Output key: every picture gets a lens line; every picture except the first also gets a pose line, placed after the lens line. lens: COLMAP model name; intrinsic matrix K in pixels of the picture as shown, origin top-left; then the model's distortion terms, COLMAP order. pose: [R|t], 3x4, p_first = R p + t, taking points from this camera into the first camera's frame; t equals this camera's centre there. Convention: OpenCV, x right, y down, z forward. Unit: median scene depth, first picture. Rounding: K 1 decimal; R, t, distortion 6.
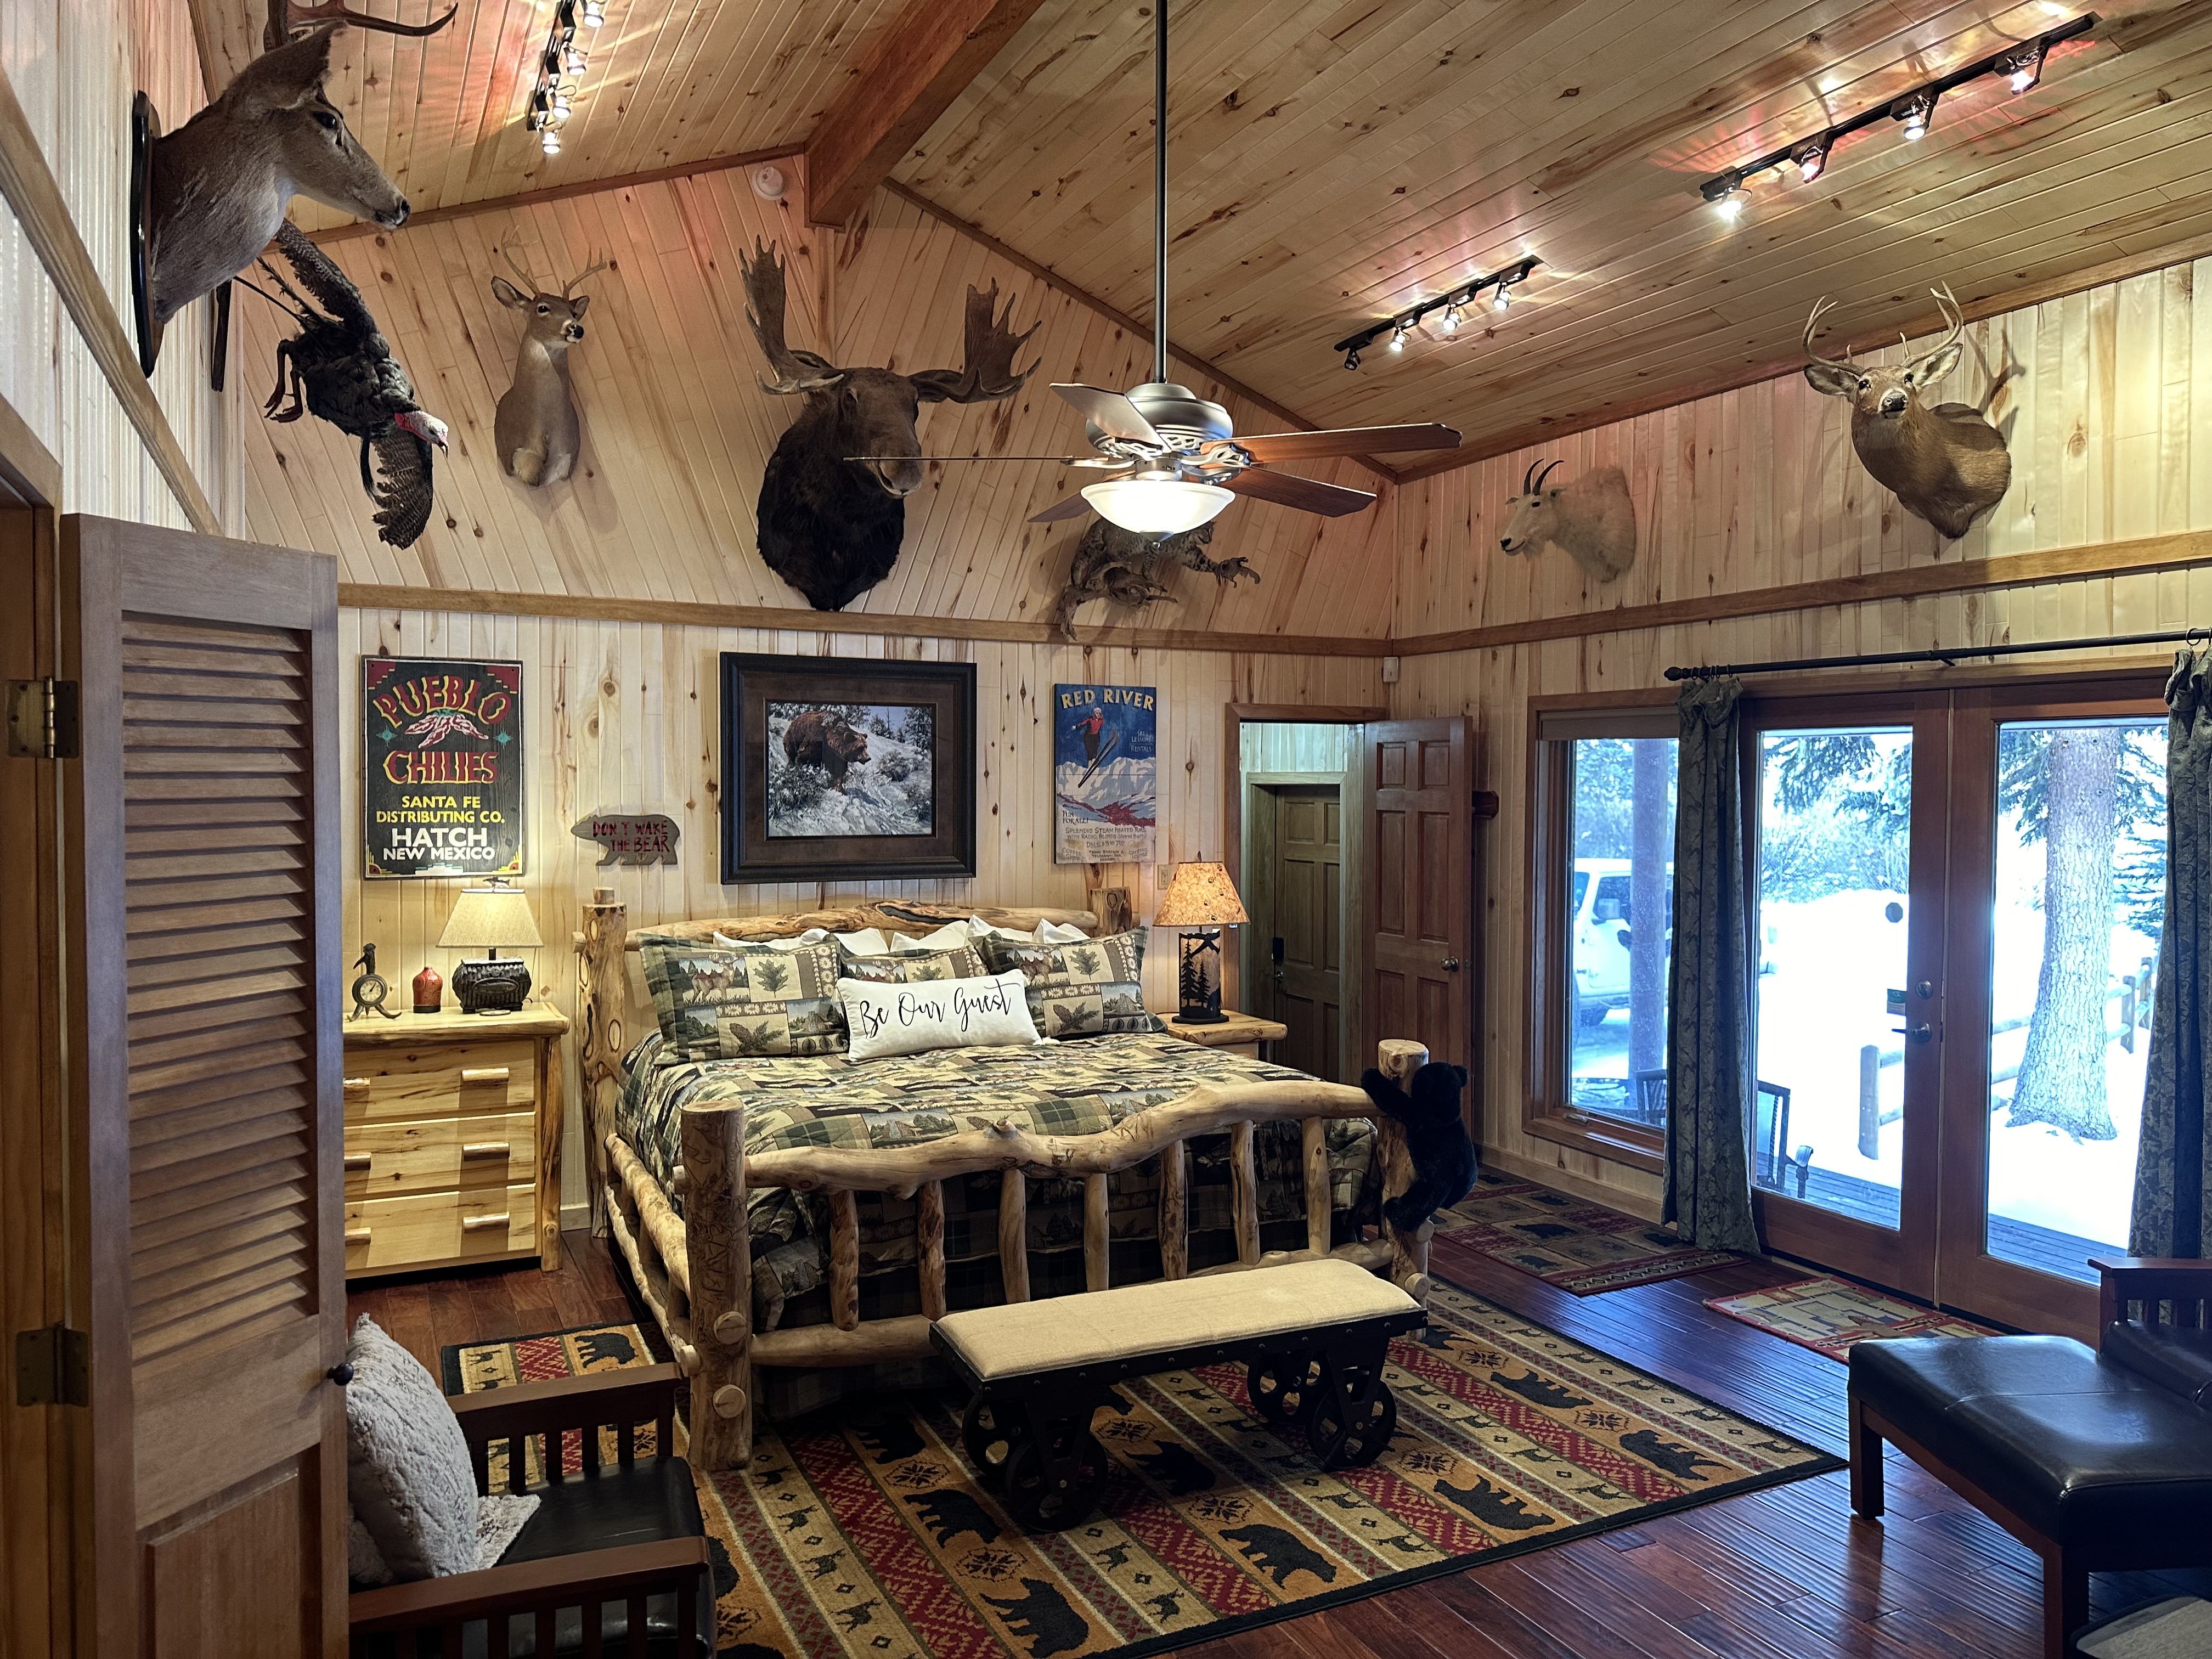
lens RADIAL K [[1532.1, 0, 1100.3], [0, 1532.1, 835.8], [0, 0, 1]] dist [0.076442, -0.059329]
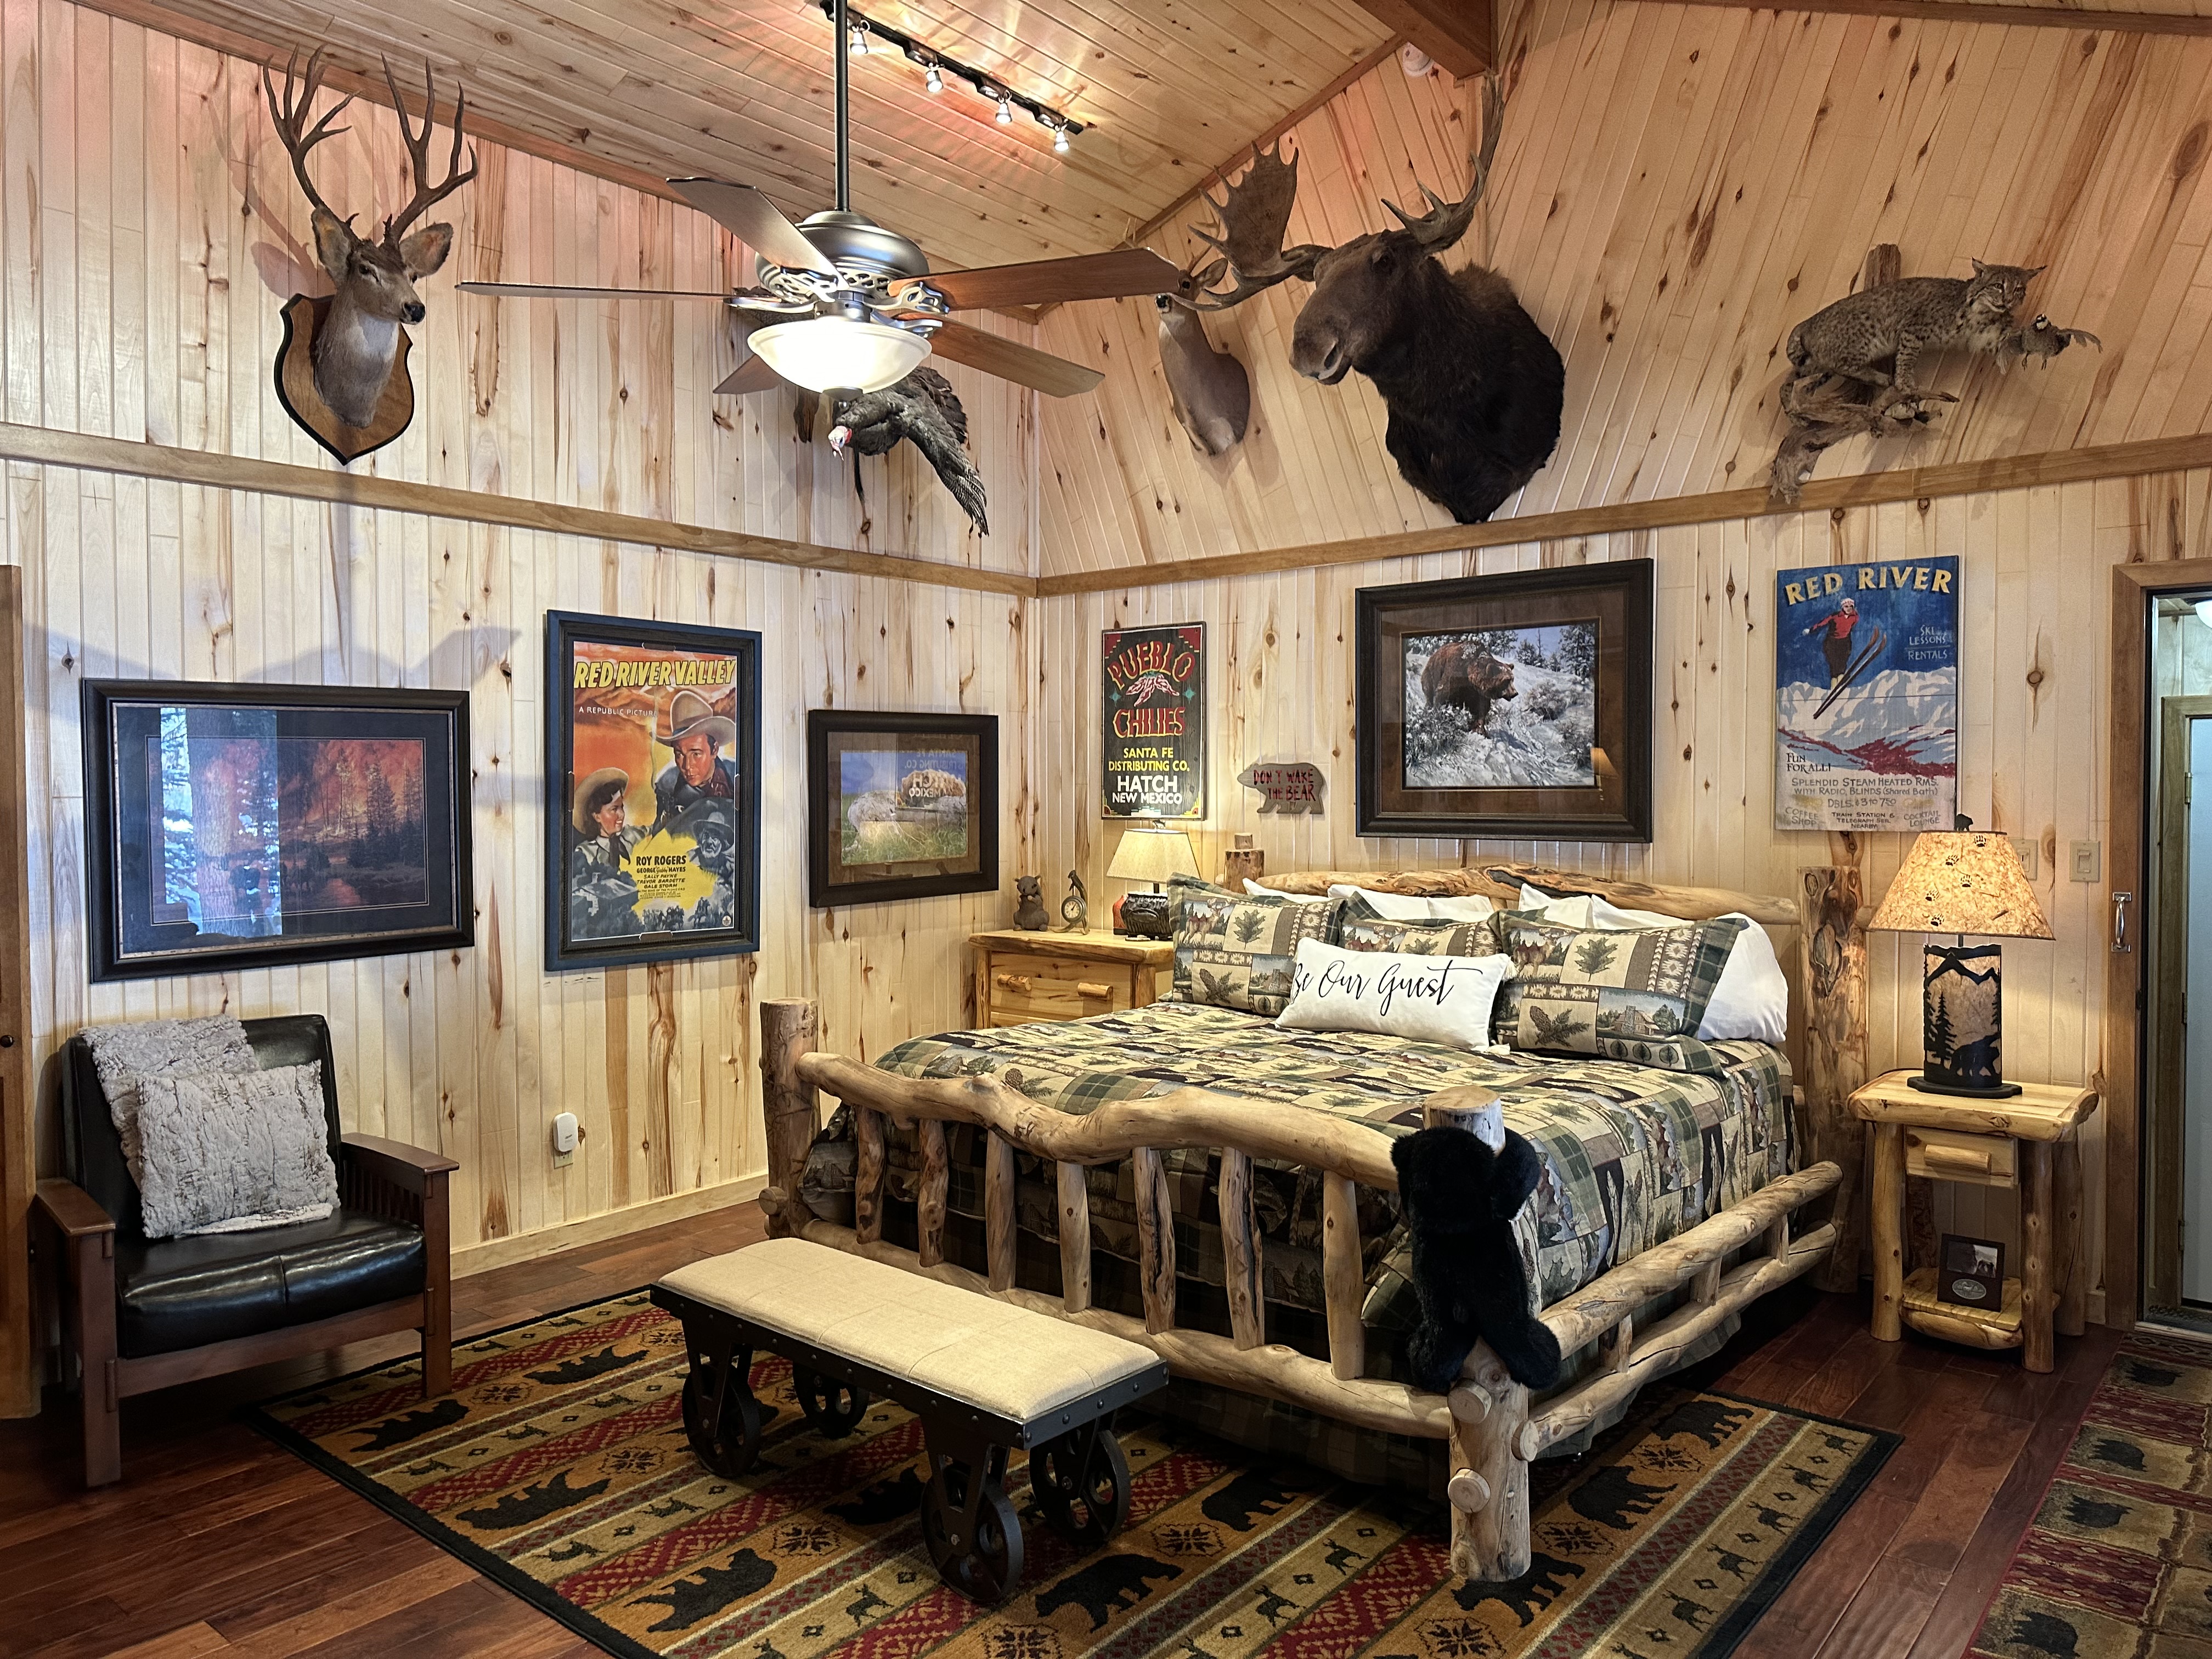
lens RADIAL K [[1521.0, 0, 1105.4], [0, 1521.0, 830.9], [0, 0, 1]] dist [0.113855, -0.171038]
pose [[0.400347, 0.024274, -0.916042, 0.546354], [-0.027142, 0.999525, 0.014624, 0.018708], [0.915962, 0.019009, 0.400815, 0.485470]]
